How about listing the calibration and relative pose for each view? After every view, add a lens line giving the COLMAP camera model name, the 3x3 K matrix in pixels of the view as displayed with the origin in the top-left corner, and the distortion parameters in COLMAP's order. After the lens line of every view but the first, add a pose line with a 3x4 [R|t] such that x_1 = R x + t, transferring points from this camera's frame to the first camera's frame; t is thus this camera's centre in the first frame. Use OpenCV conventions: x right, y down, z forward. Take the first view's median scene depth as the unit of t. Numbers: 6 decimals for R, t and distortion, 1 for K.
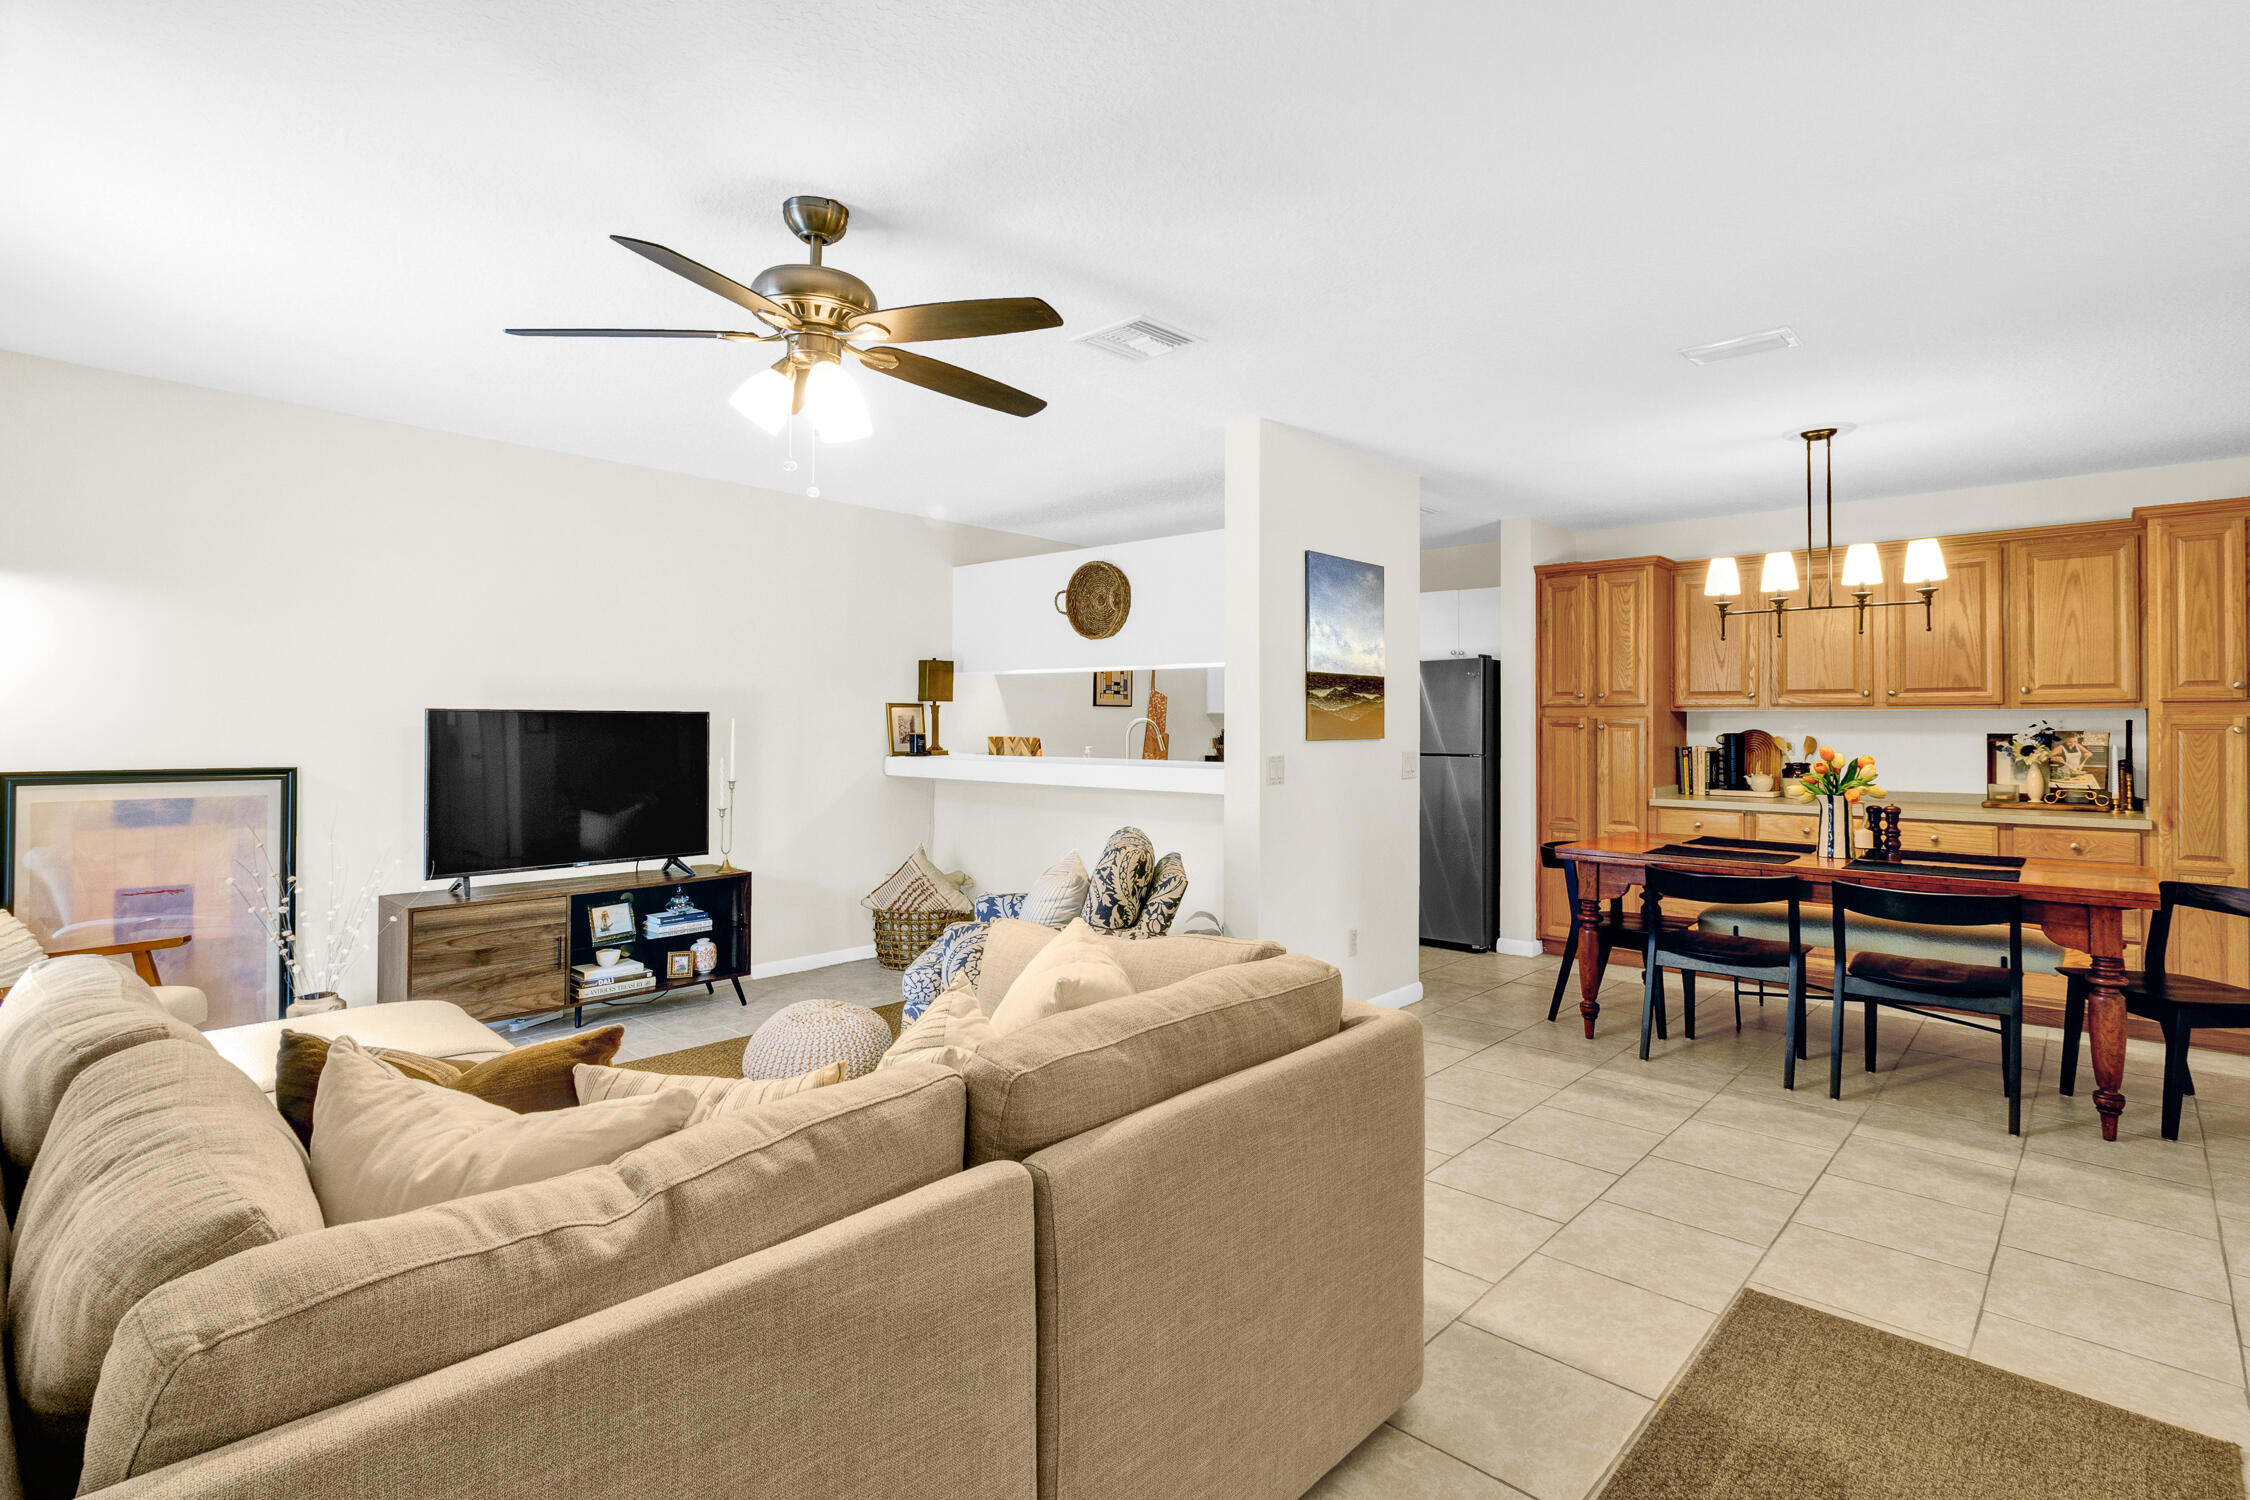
lens RADIAL K [[1059.6, 0, 1147.4], [0, 1059.6, 719.7], [0, 0, 1]] dist [0.003952, -0.000834]
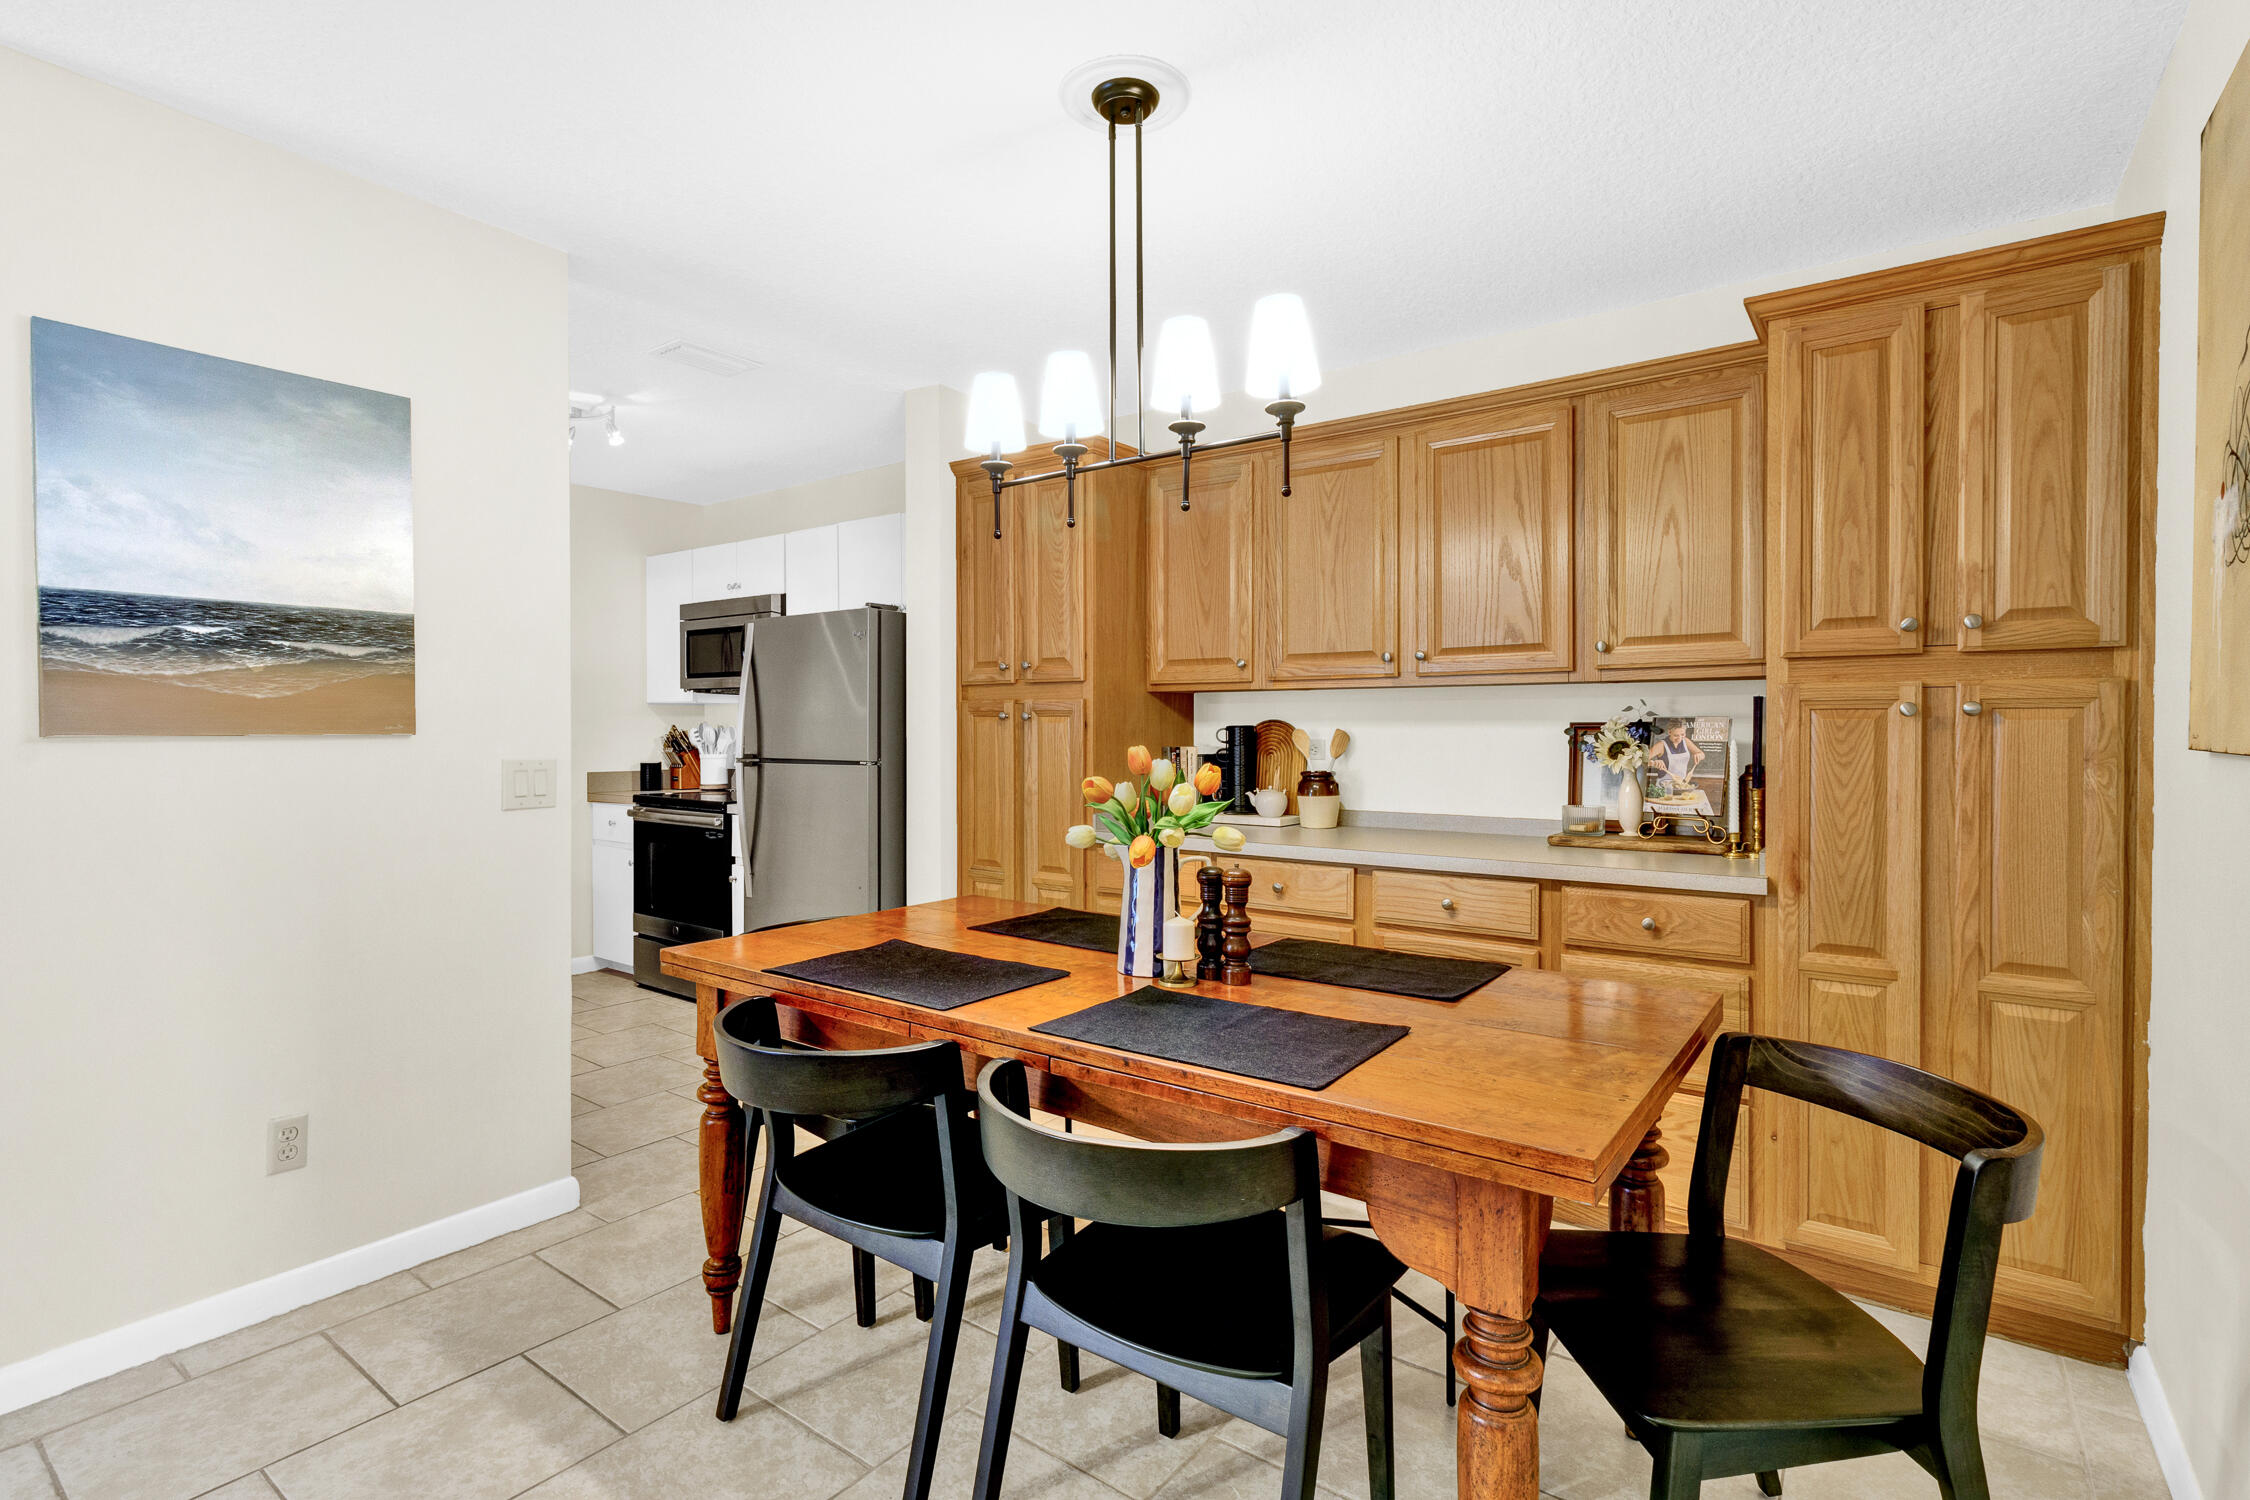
lens RADIAL K [[1059.6, 0, 1124.6], [0, 1059.6, 742.1], [0, 0, 1]] dist [0.003952, -0.000834]
pose [[0.994941, -0.004941, 0.100336, 0.514867], [0.003004, 0.999806, 0.019442, 0.012636], [-0.100412, -0.019042, 0.994764, 0.451956]]
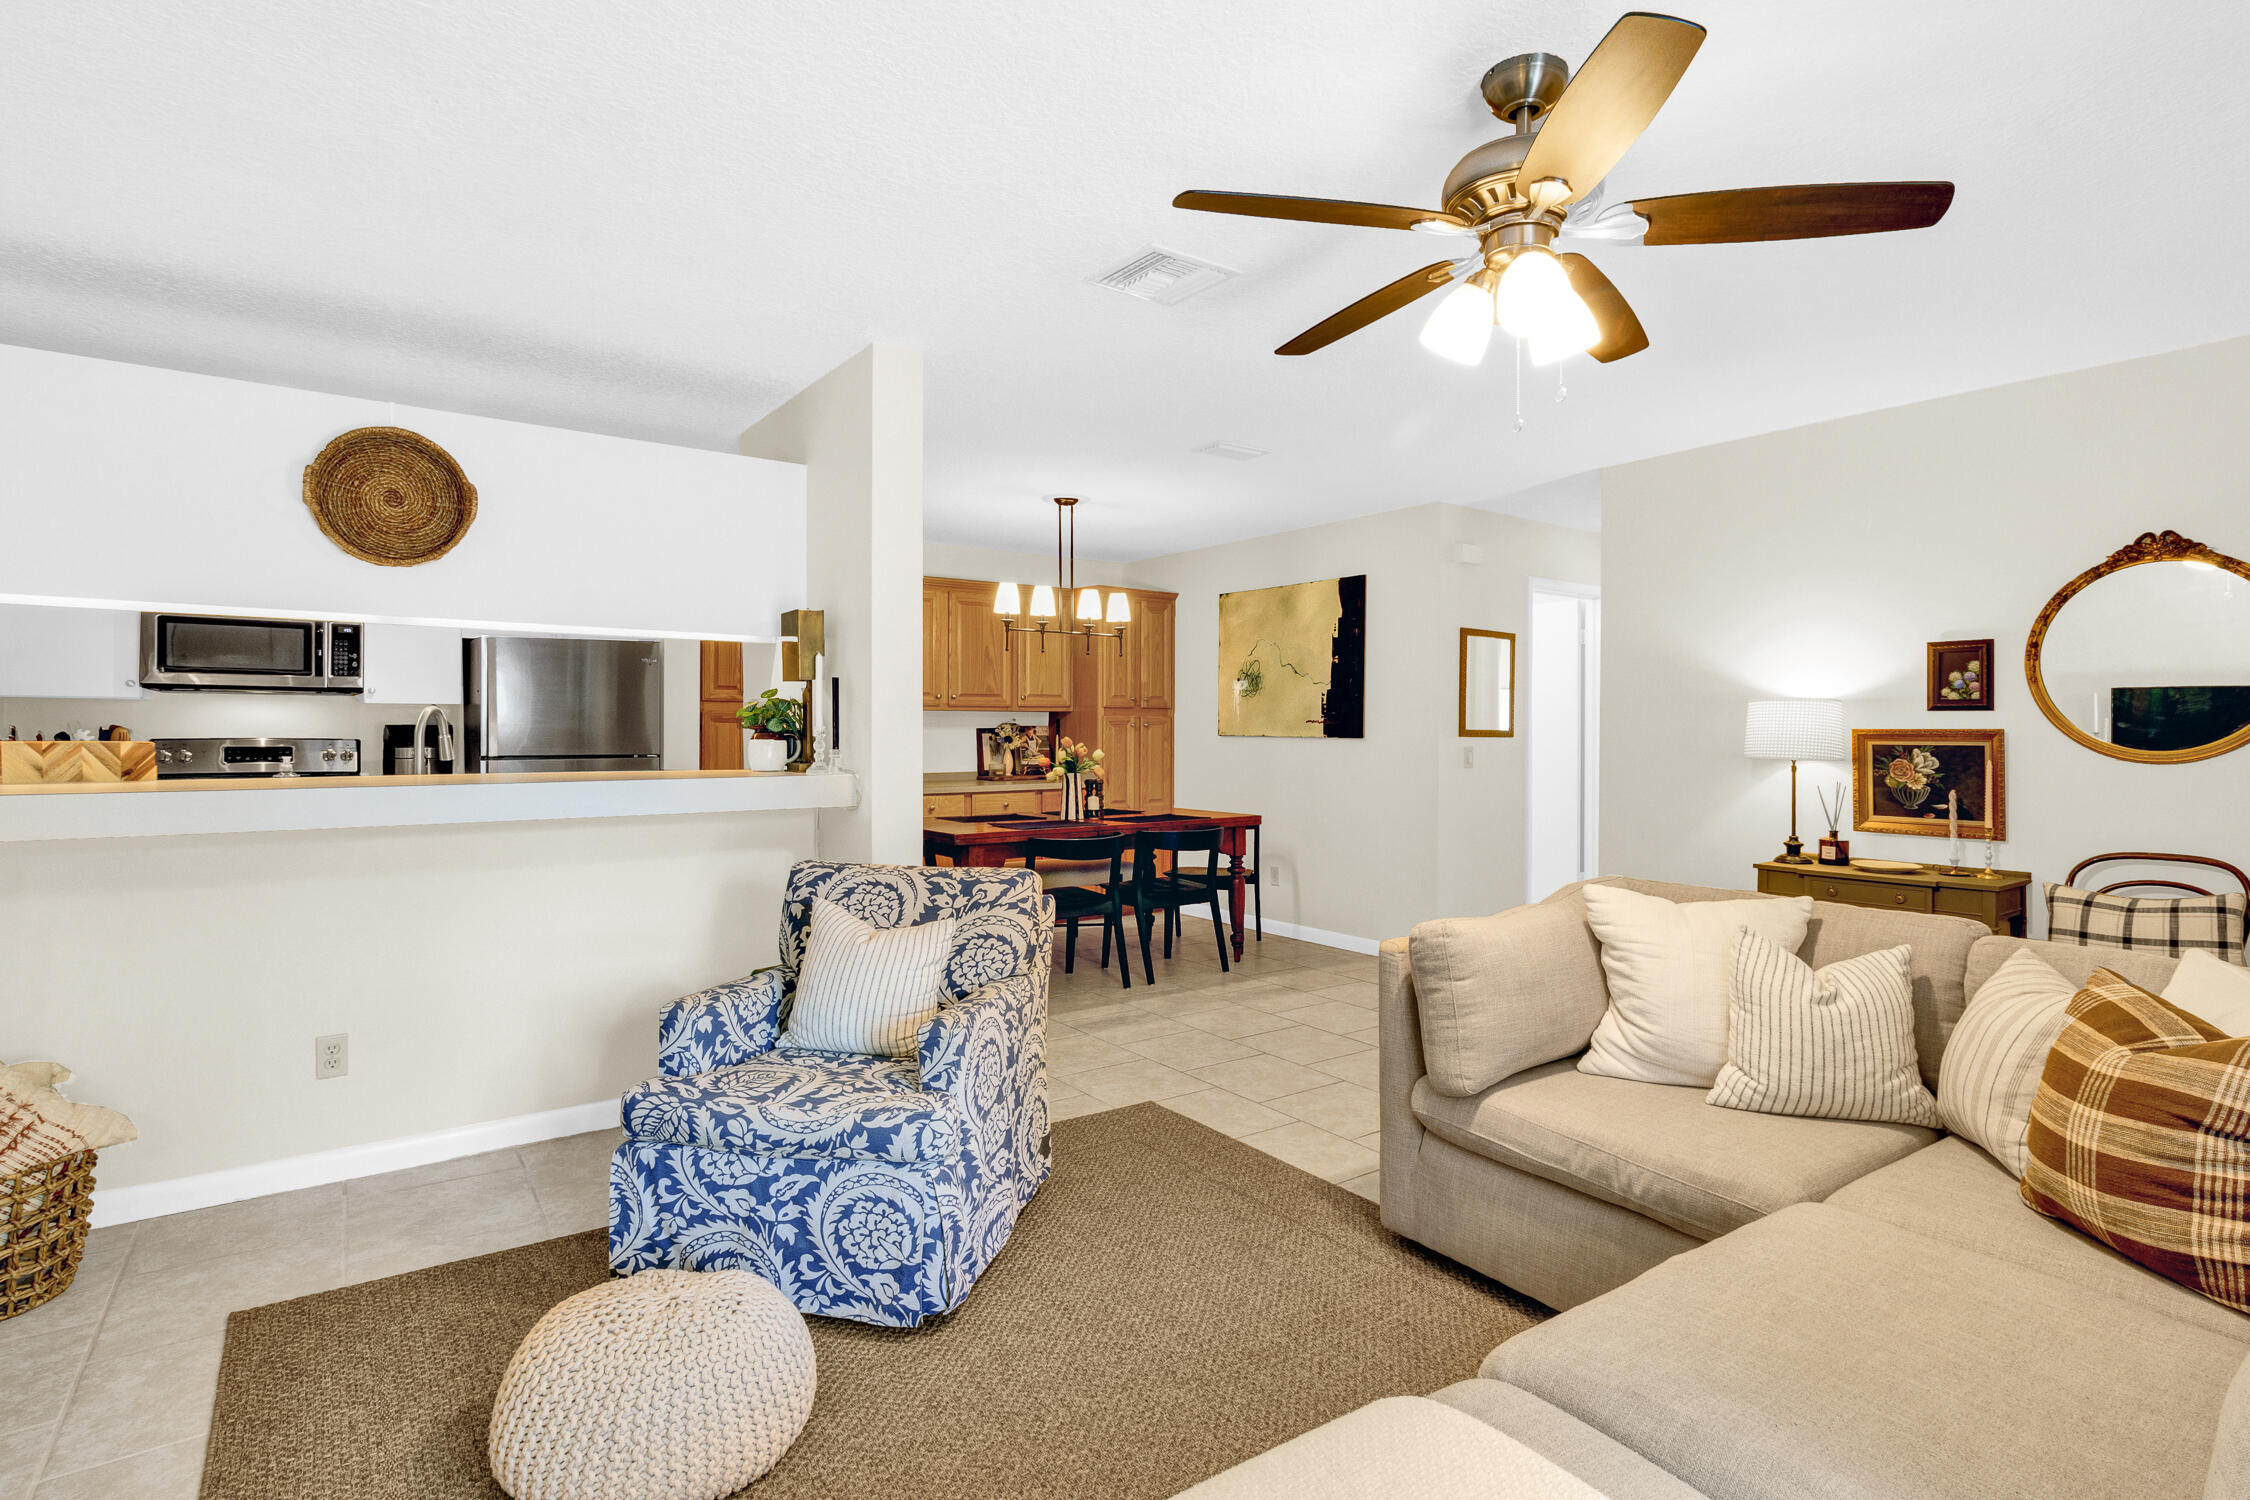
lens RADIAL K [[1111.1, 0, 1125.5], [0, 1111.1, 733.1], [0, 0, 1]] dist [-0.012915, -0.000295]
pose [[0.209353, -0.007133, 0.977814, -0.622870], [-0.008287, 0.999925, 0.009069, 0.005527], [-0.977805, -0.010002, 0.209278, 0.560417]]
